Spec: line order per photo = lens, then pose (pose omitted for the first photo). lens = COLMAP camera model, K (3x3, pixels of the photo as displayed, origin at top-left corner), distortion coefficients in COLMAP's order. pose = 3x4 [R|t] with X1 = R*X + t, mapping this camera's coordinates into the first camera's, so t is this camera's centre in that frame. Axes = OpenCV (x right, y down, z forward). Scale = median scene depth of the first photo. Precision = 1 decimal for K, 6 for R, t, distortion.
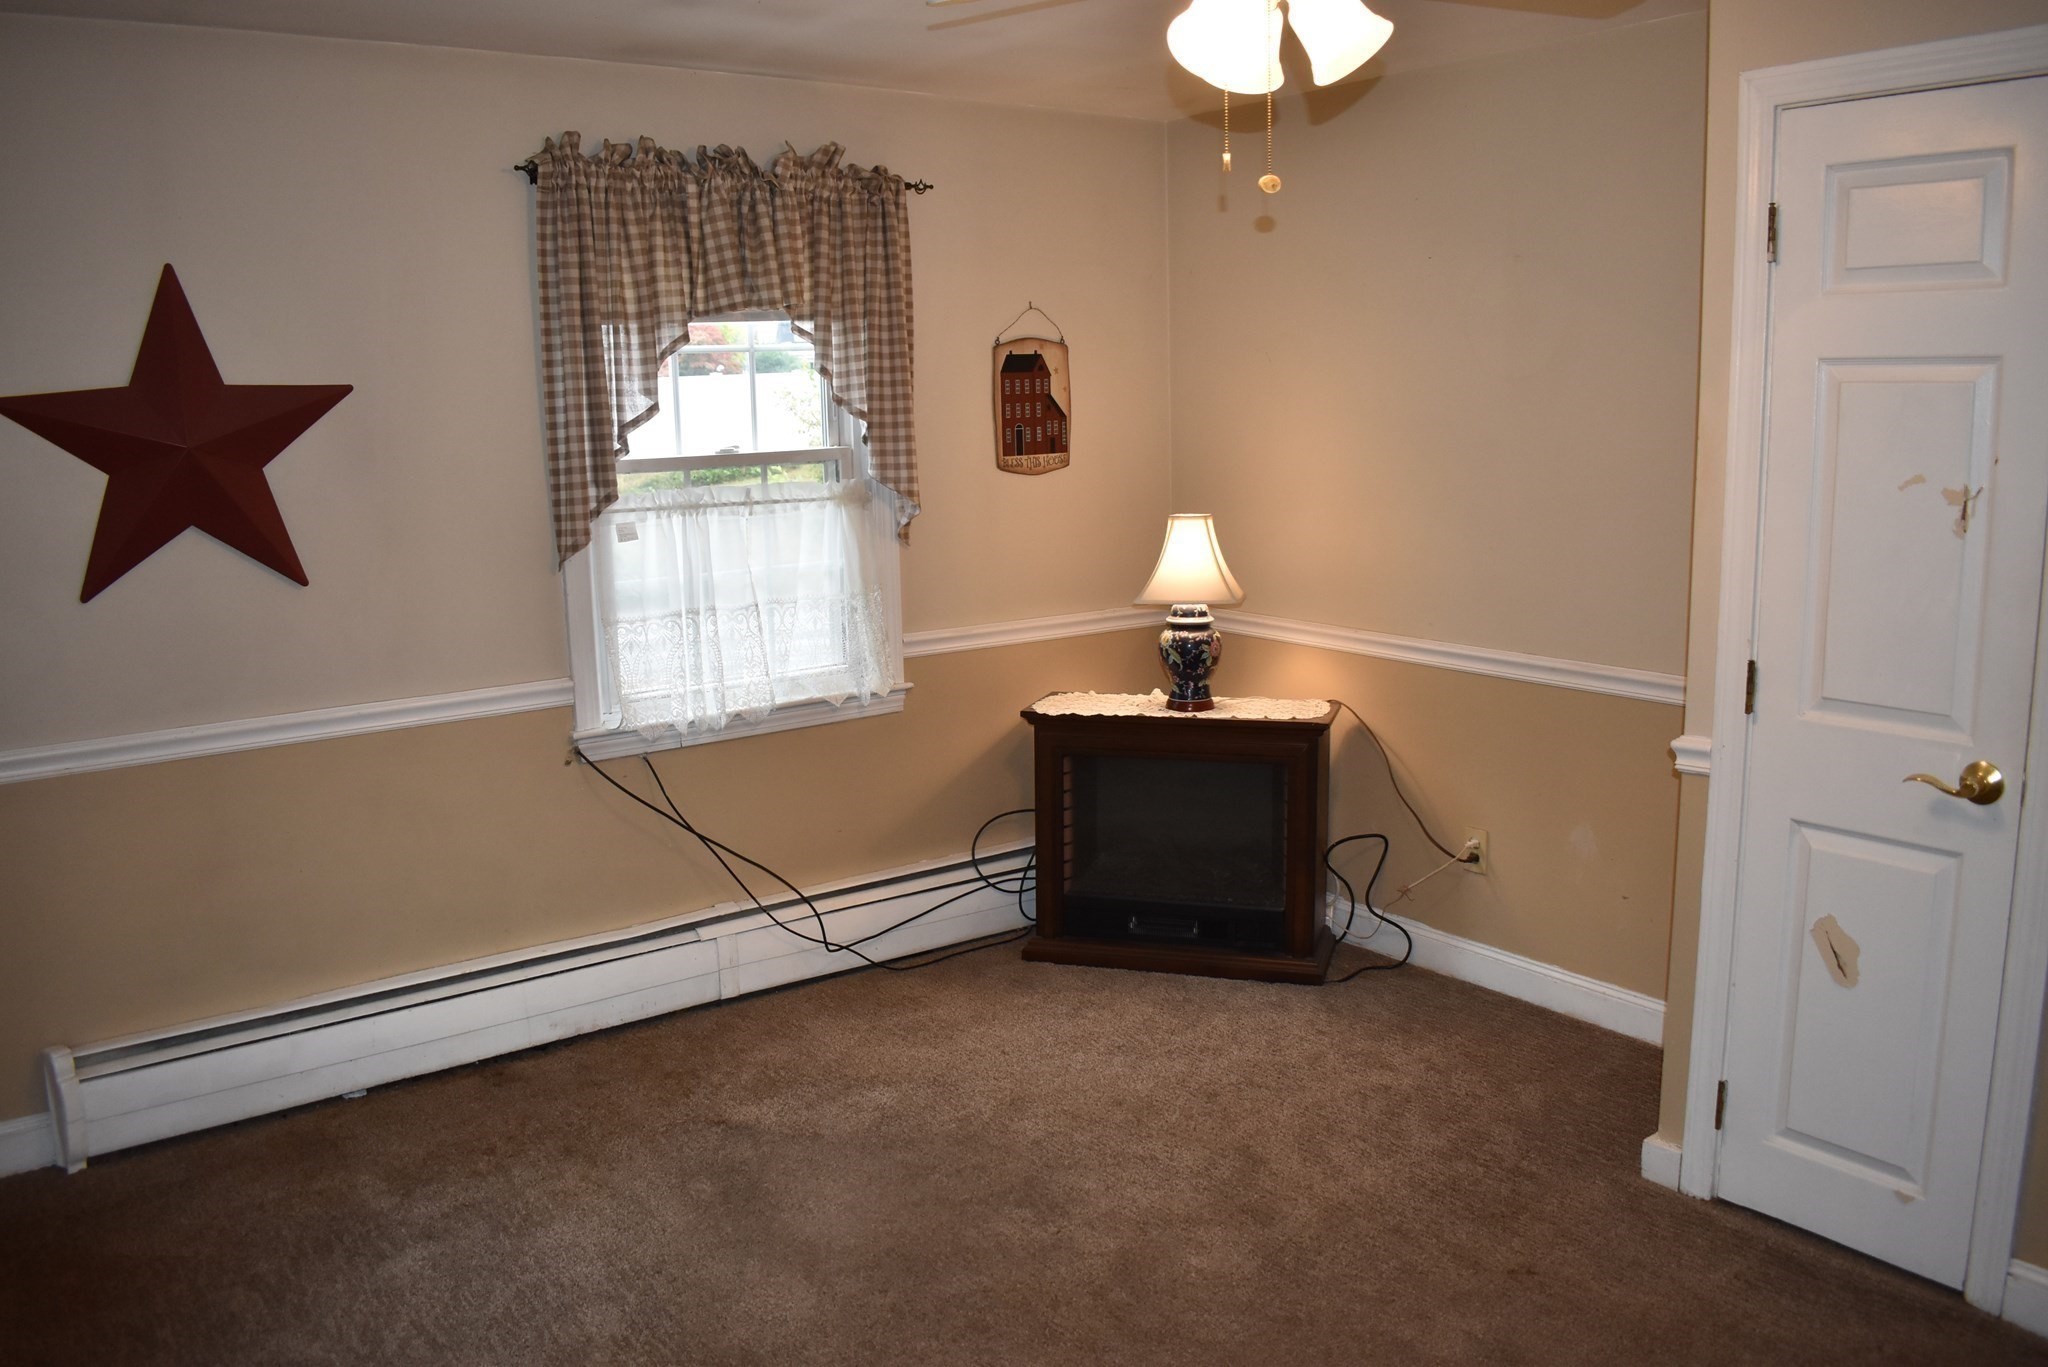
lens RADIAL K [[1594.1, 0, 1018.5], [0, 1594.1, 687.6], [0, 0, 1]] dist [-0.100295, 0.020928]
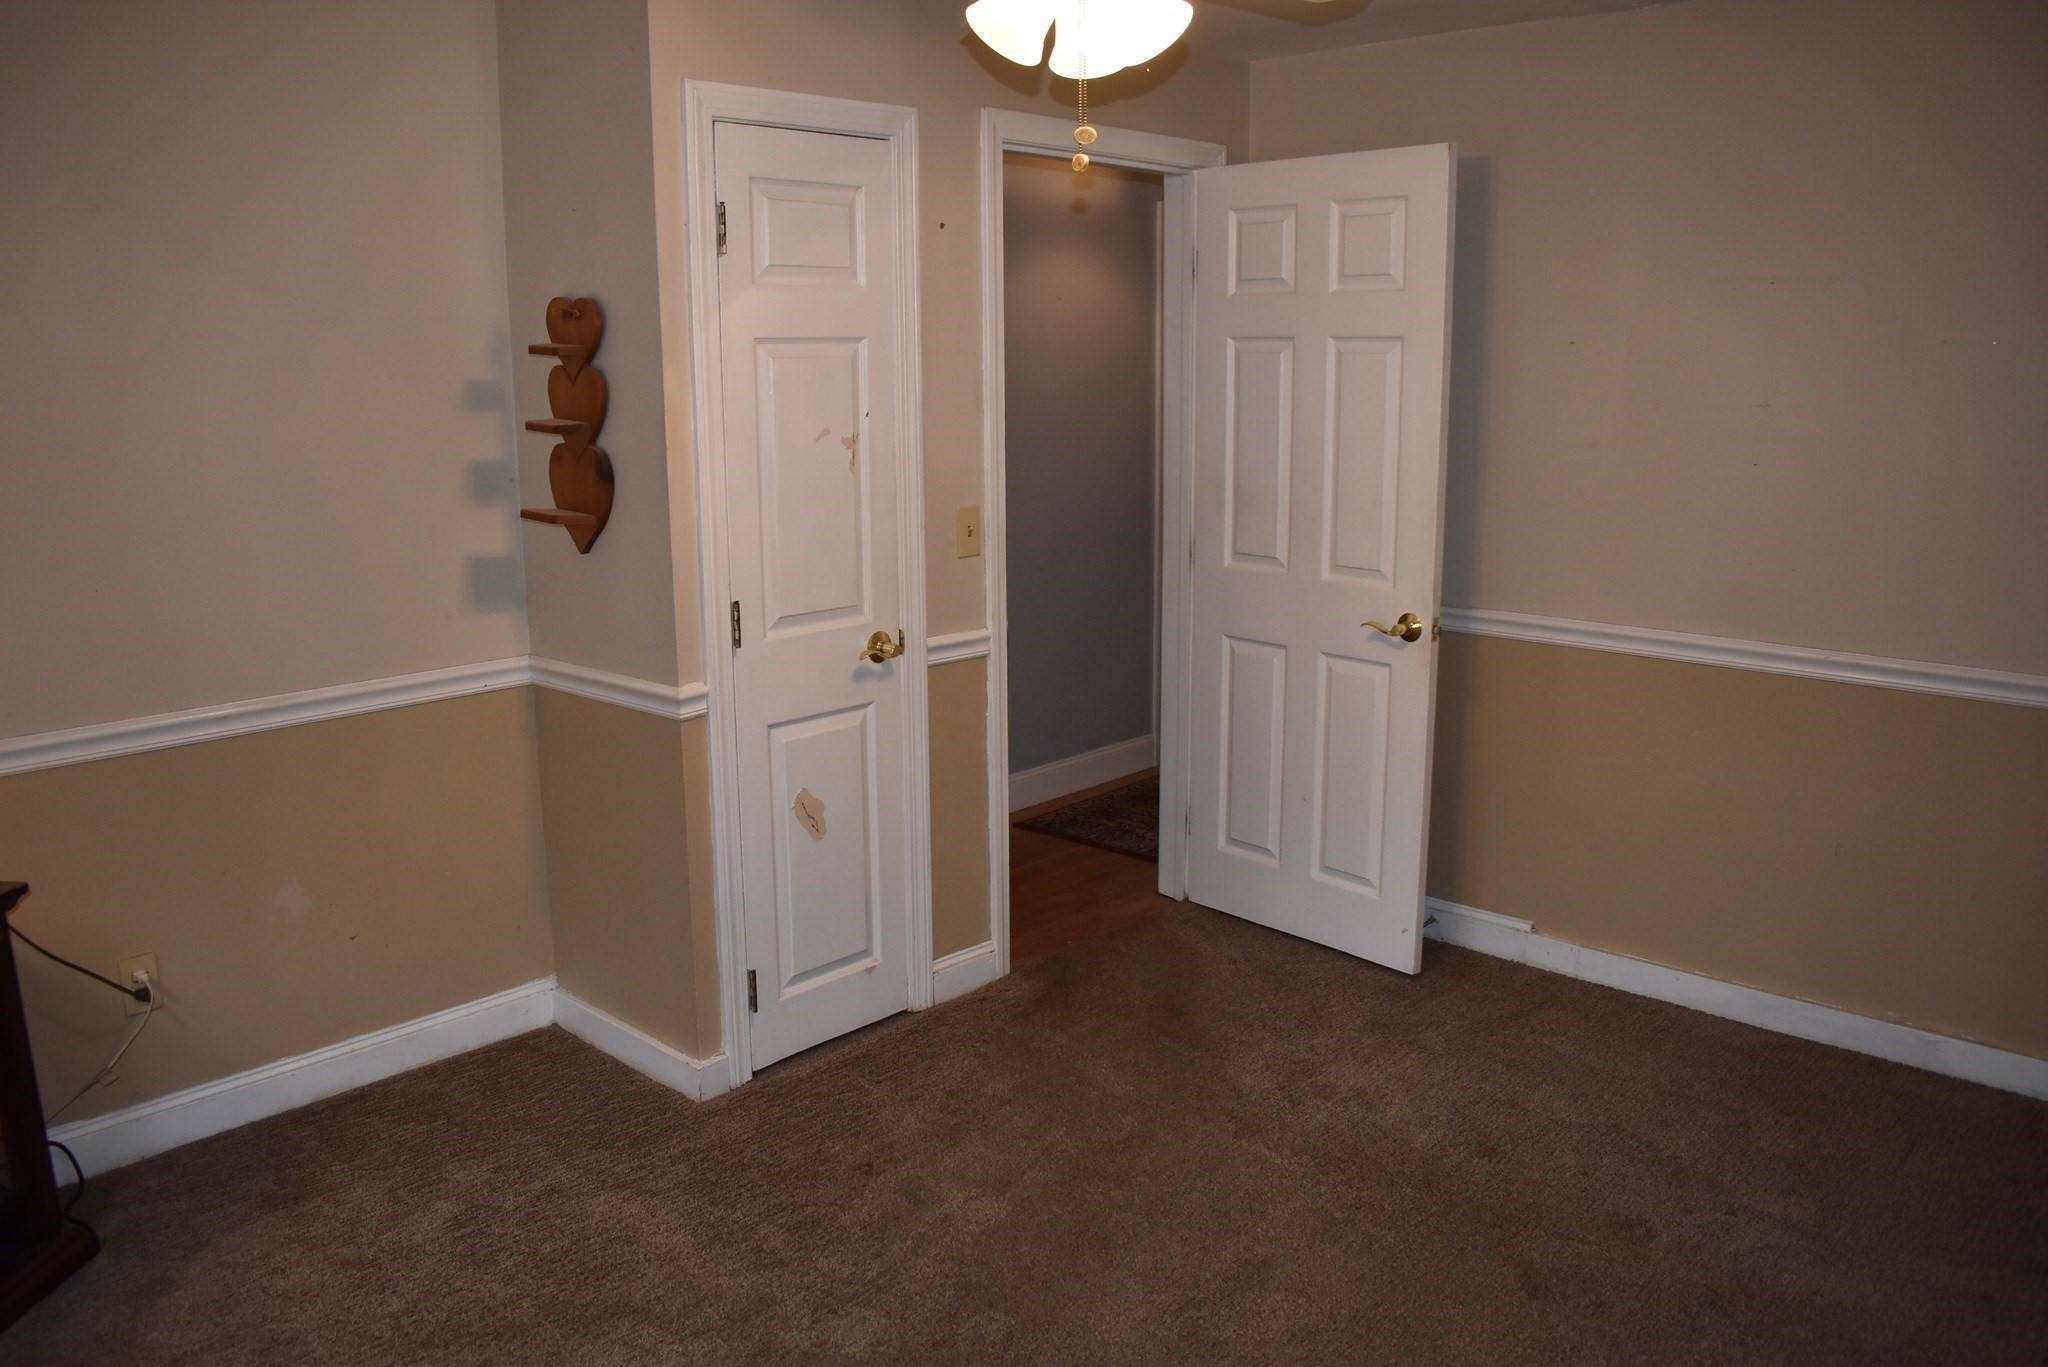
lens RADIAL K [[1594.1, 0, 1020.2], [0, 1594.1, 681.1], [0, 0, 1]] dist [-0.100295, 0.020928]
pose [[-0.174790, -0.176421, 0.968671, -0.720946], [0.191919, 0.958841, 0.209261, -0.167797], [-0.965720, 0.222483, -0.133737, 0.980574]]
